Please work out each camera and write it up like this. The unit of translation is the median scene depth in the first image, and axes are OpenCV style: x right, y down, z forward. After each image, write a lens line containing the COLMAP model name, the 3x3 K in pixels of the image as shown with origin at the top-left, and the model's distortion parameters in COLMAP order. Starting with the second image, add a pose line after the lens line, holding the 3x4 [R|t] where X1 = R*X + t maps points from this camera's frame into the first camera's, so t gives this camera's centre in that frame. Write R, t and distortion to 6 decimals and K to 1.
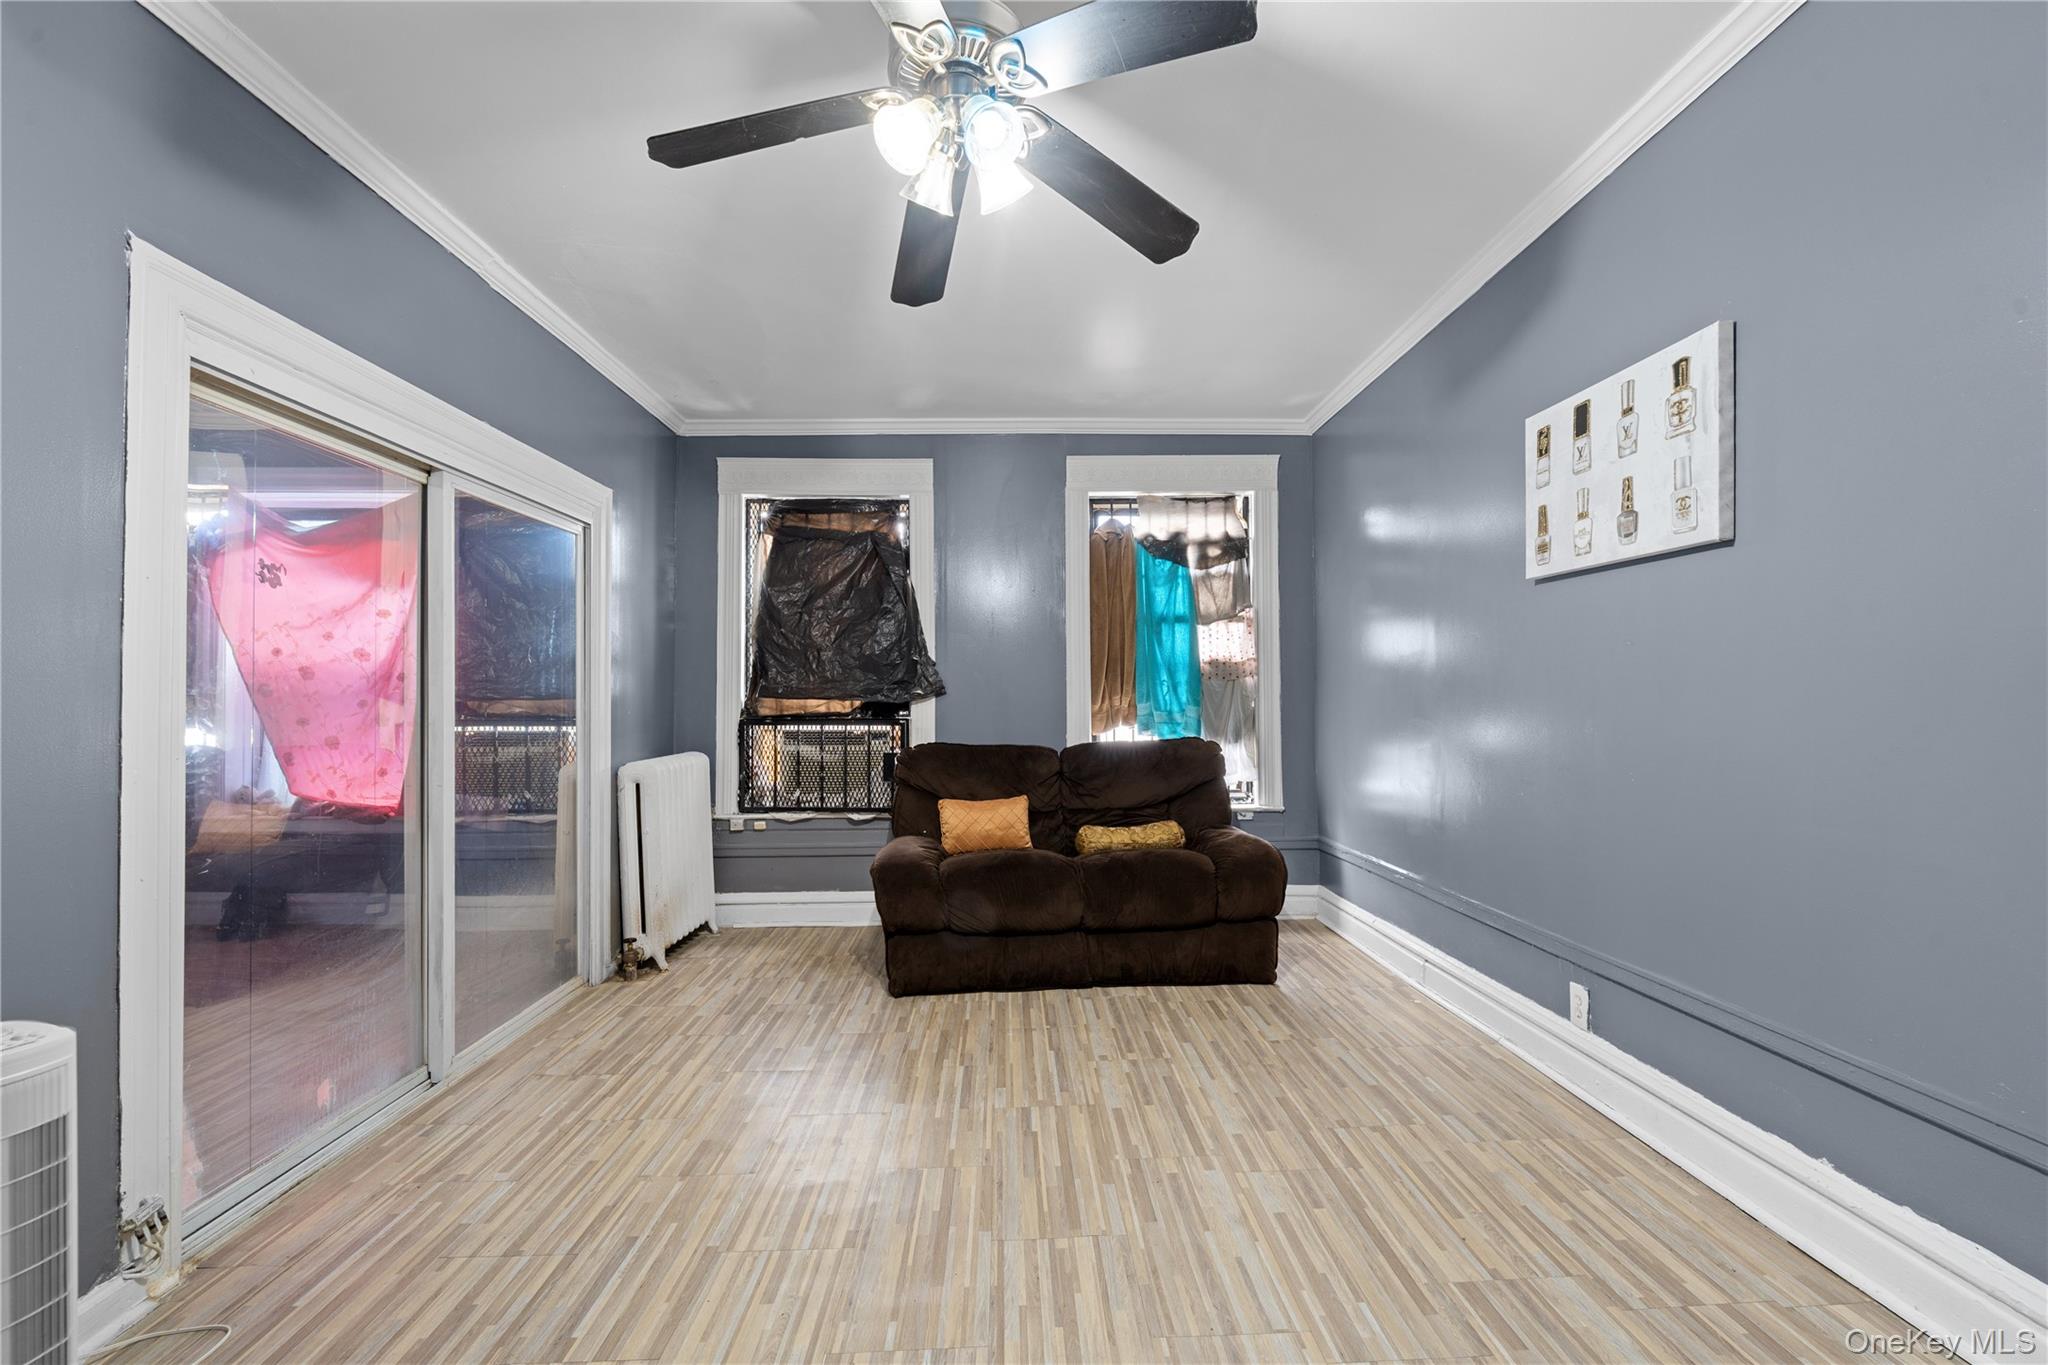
lens RADIAL K [[844.1, 0, 1028.4], [0, 844.1, 693.3], [0, 0, 1]] dist [0.000375, 0.000197]
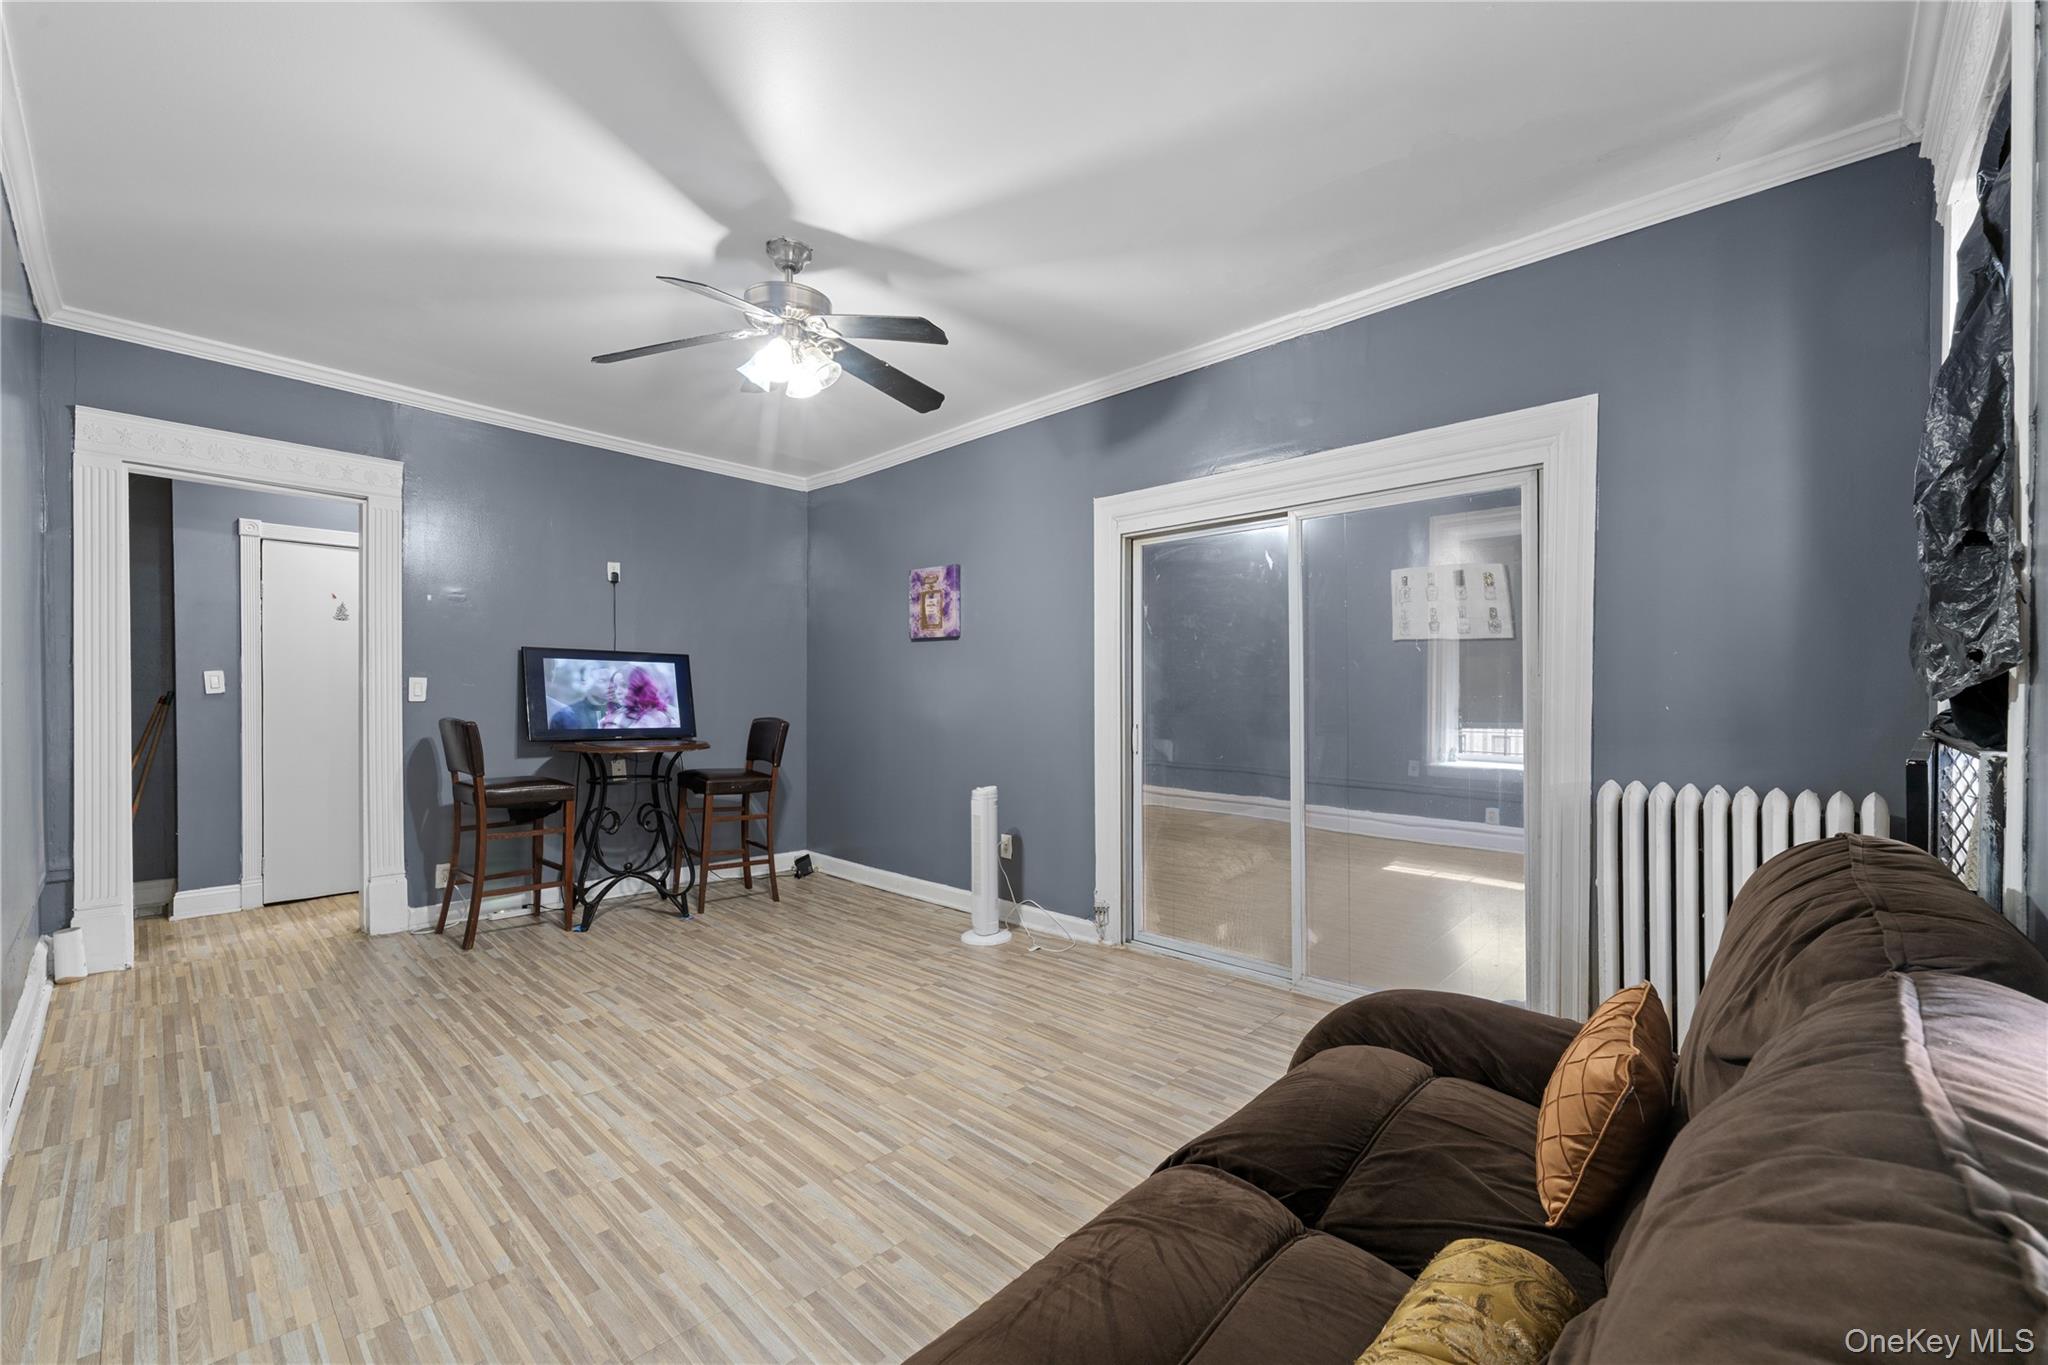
lens RADIAL K [[844.1, 0, 1031.9], [0, 844.1, 687.4], [0, 0, 1]] dist [0.000375, 0.000197]
pose [[-0.711049, 0.005885, -0.703118, 0.615540], [0.012728, 0.999909, -0.004502, 0.005947], [0.703027, -0.012150, -0.711059, 2.051503]]
